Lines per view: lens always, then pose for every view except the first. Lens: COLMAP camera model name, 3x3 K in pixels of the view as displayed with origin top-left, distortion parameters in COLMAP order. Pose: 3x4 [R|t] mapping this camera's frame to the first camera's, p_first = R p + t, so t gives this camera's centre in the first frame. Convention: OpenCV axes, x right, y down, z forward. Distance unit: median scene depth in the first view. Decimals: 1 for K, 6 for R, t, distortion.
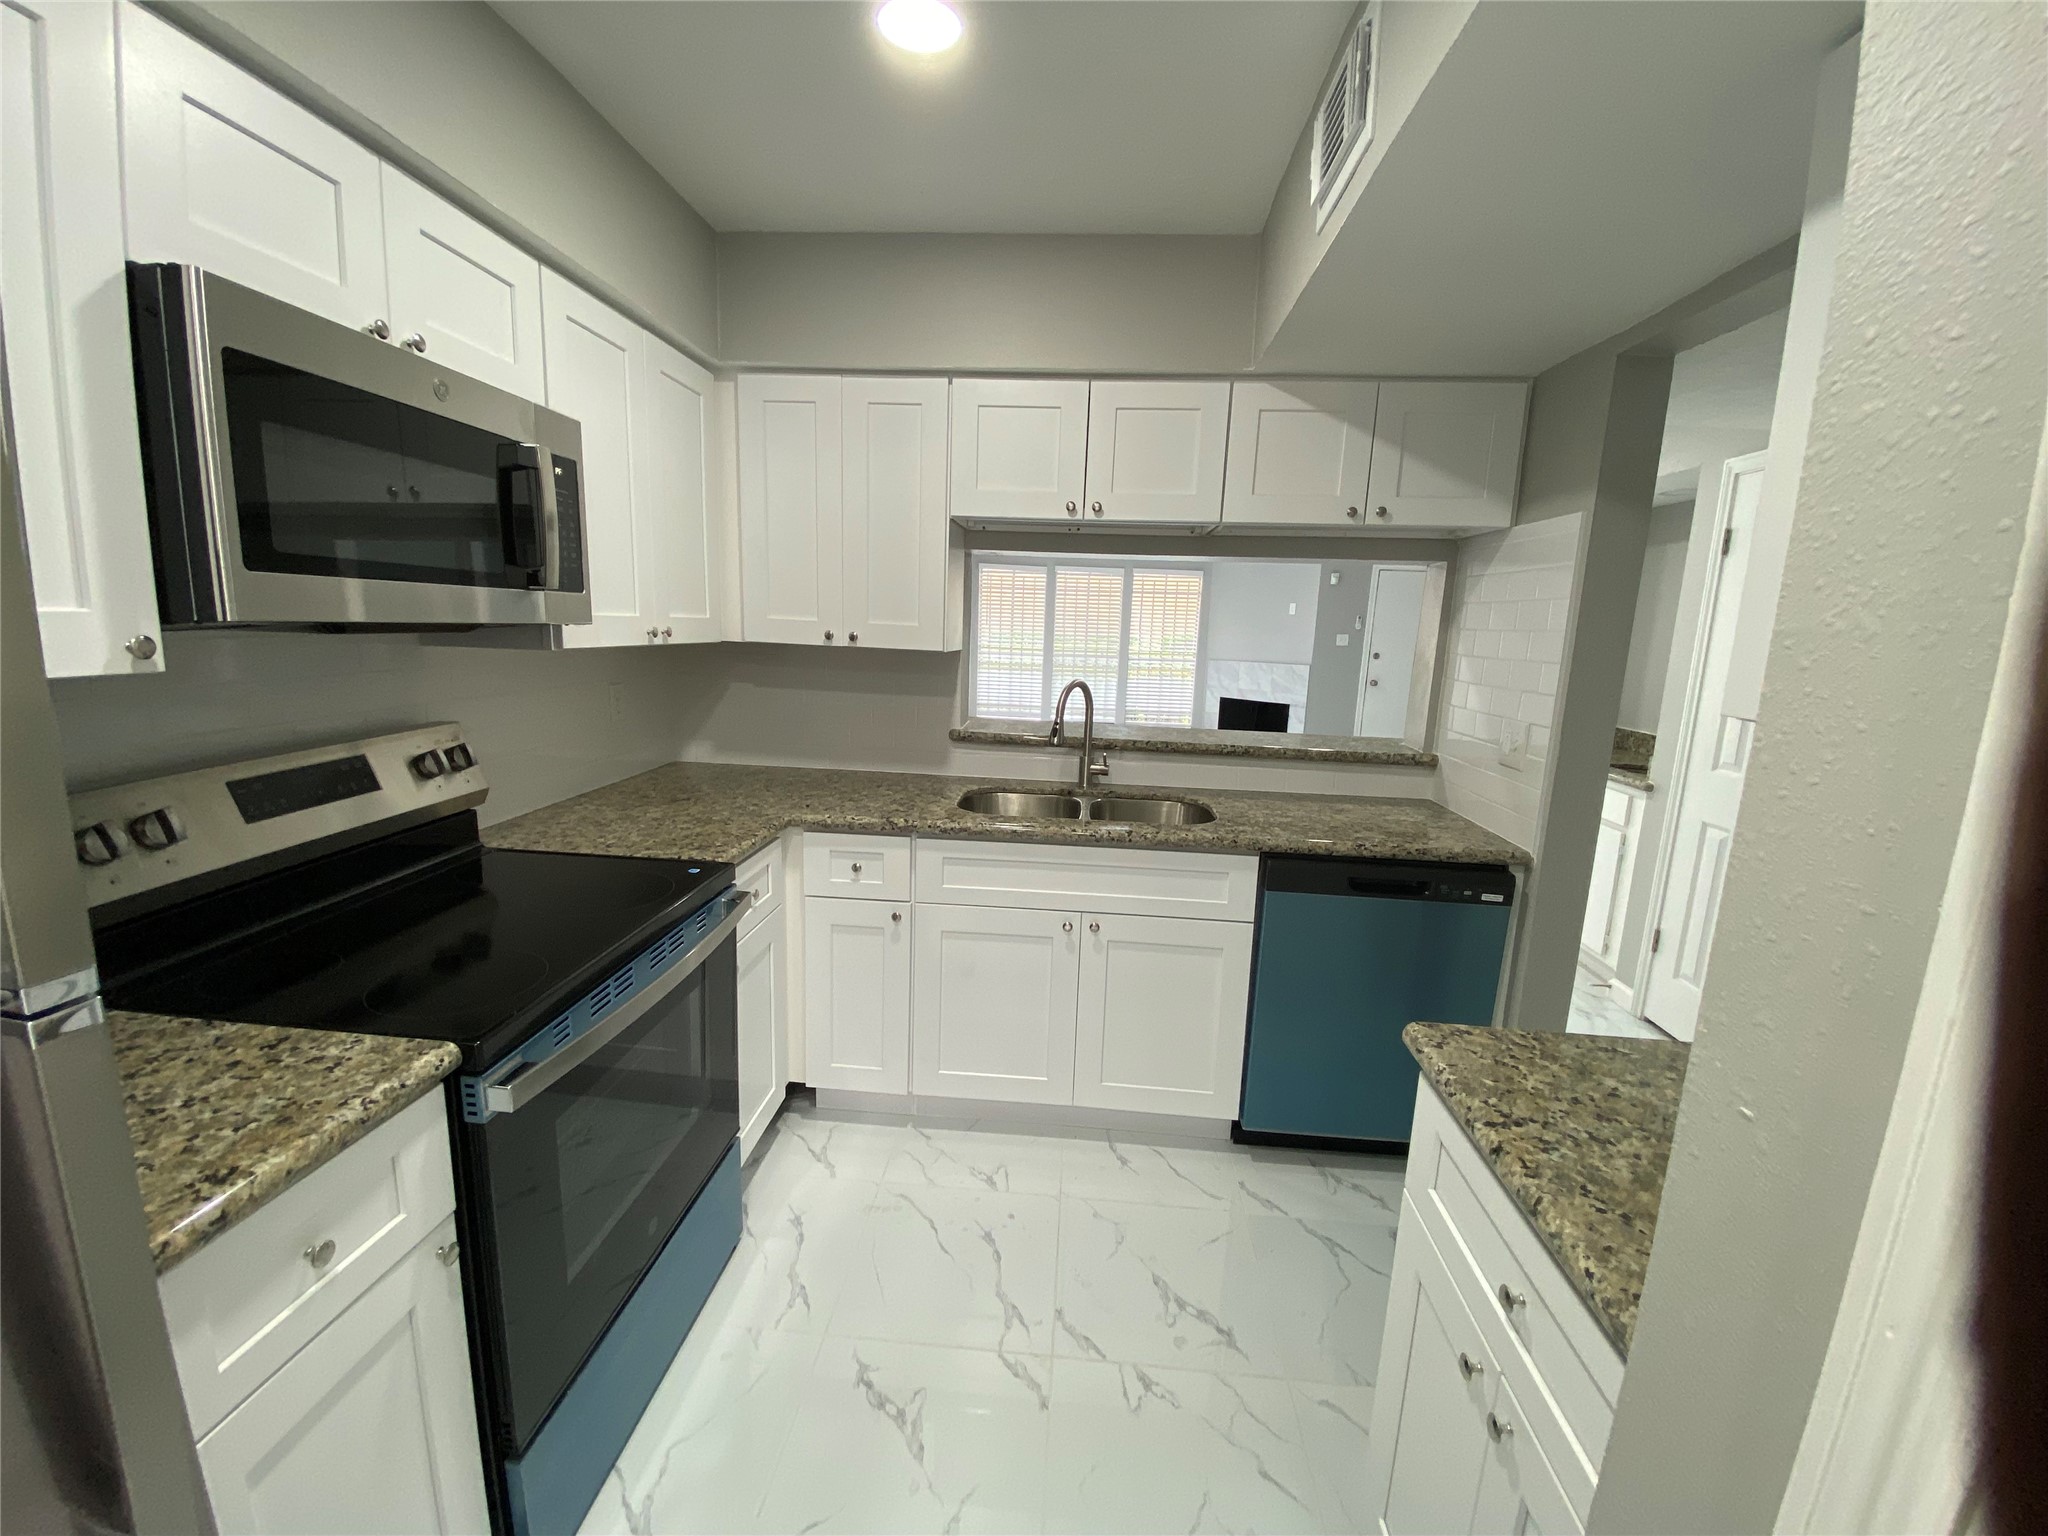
lens RADIAL K [[823.0, 0, 1024.0], [0, 823.0, 768.0], [0, 0, 1]] dist [0.019232, -0.019919]
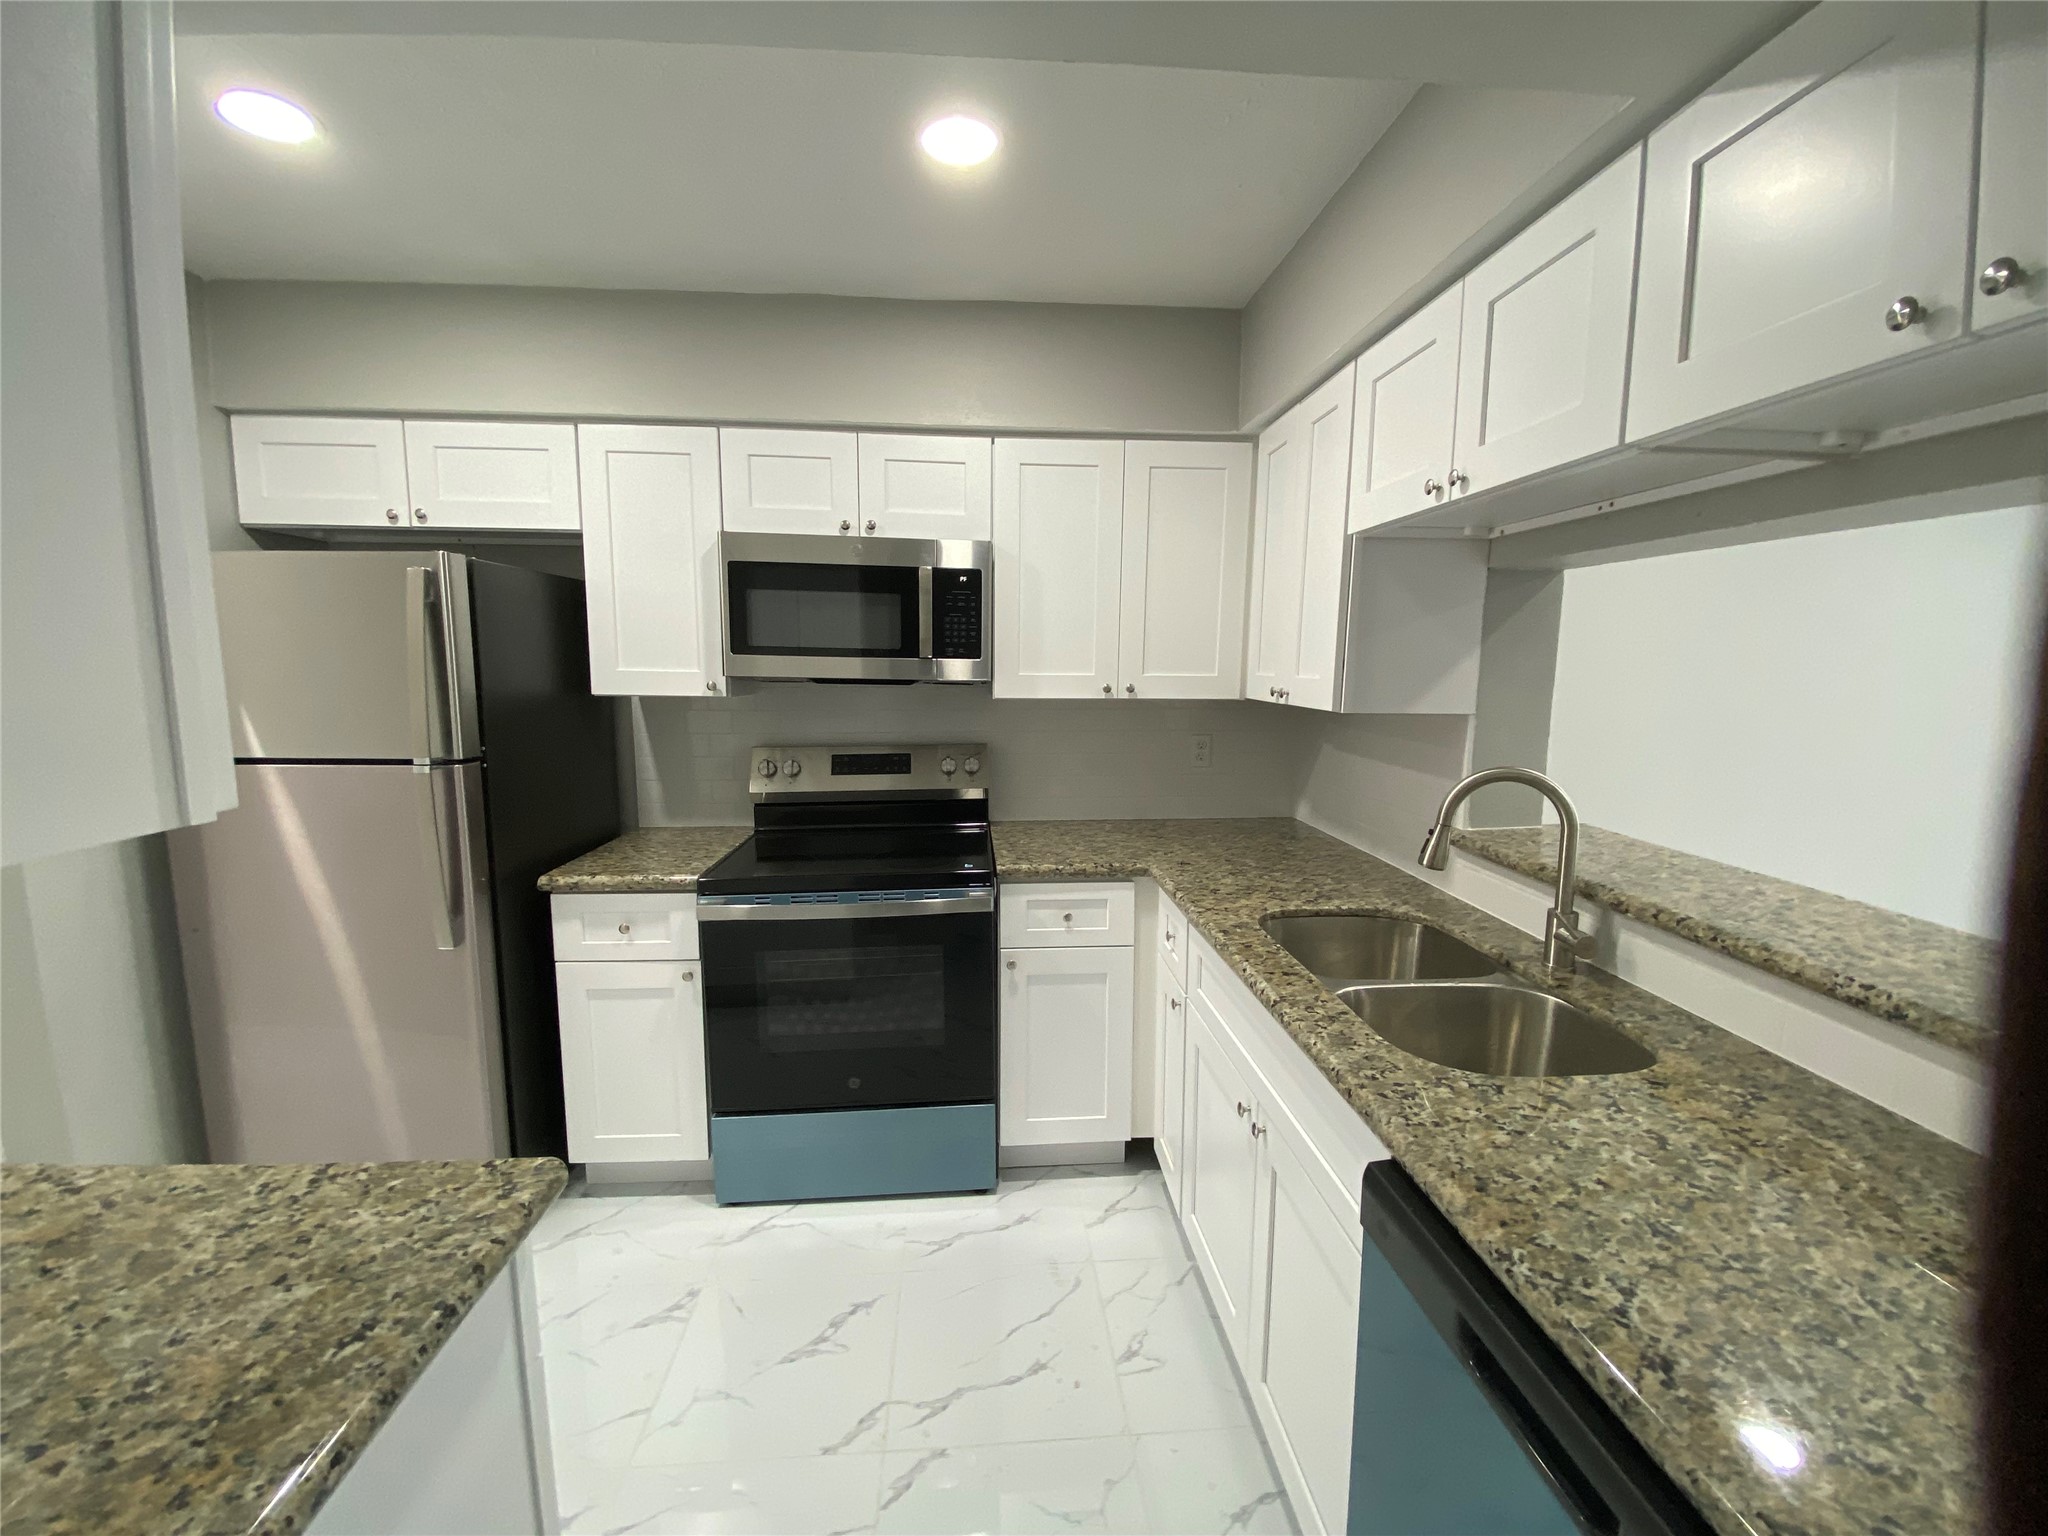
lens RADIAL K [[823.0, 0, 1024.0], [0, 823.0, 768.0], [0, 0, 1]] dist [0.019232, -0.019919]
pose [[0.153591, 0.092436, -0.983801, 0.655133], [-0.174521, 0.982501, 0.065068, -0.095523], [0.972601, 0.161700, 0.167035, 0.636466]]
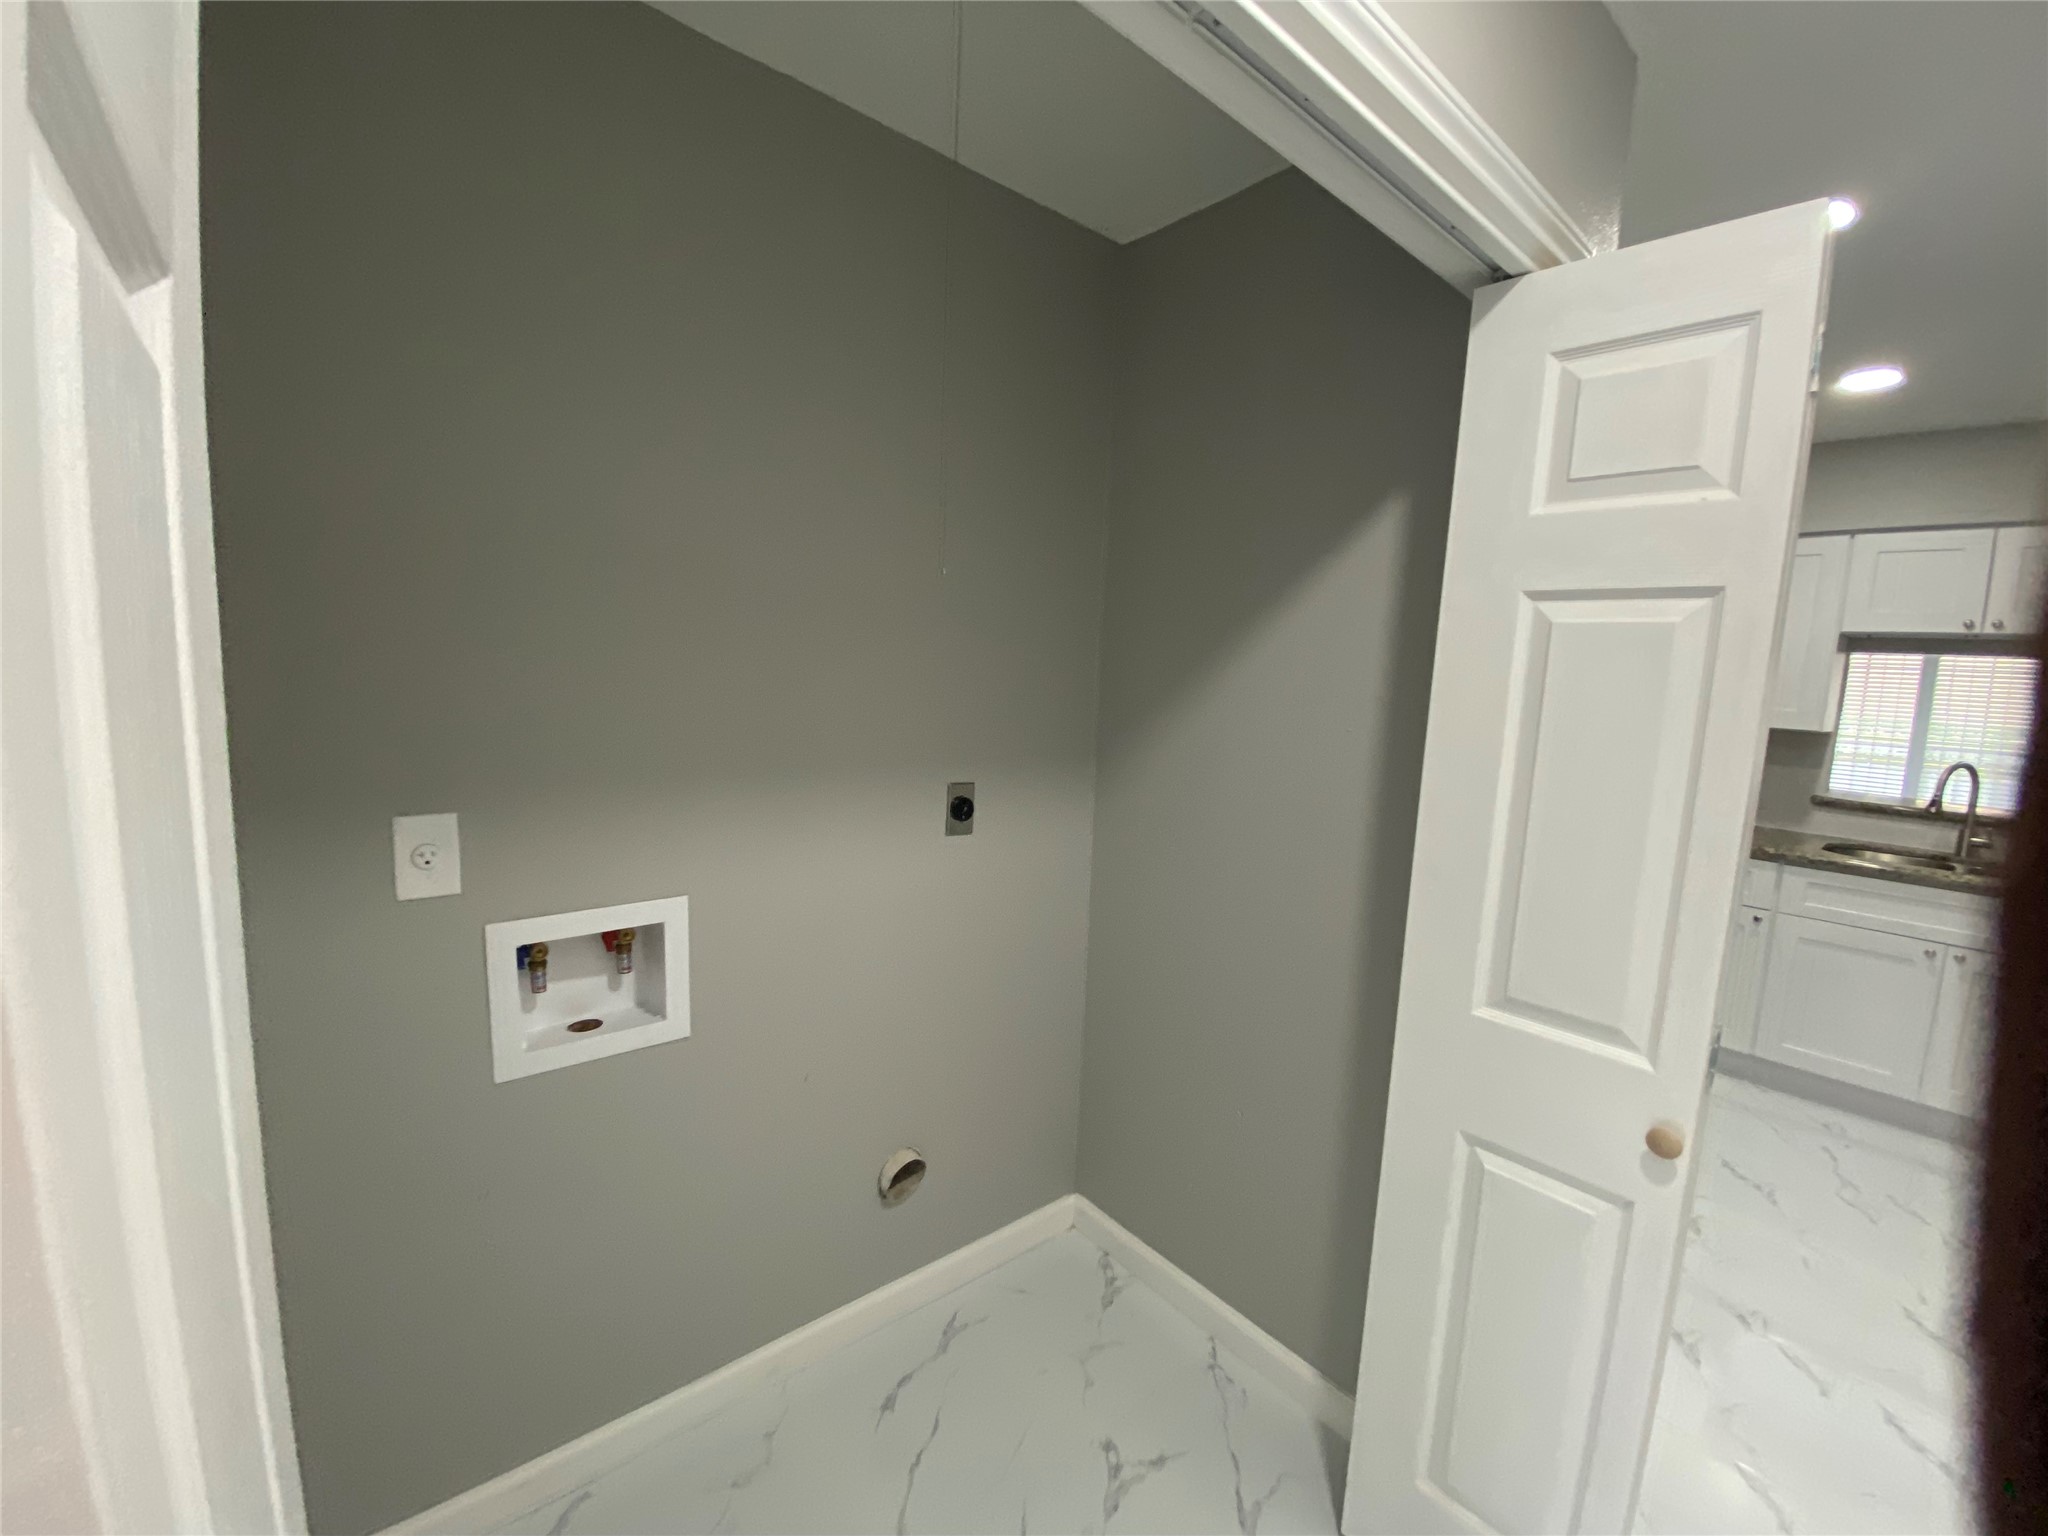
lens RADIAL K [[823.0, 0, 1024.0], [0, 823.0, 768.0], [0, 0, 1]] dist [0.019232, -0.019919]
pose [[0.697750, 0.080665, -0.711785, -0.048734], [-0.141140, 0.989643, -0.026203, 0.140508], [0.702299, 0.118745, 0.701909, -0.879519]]
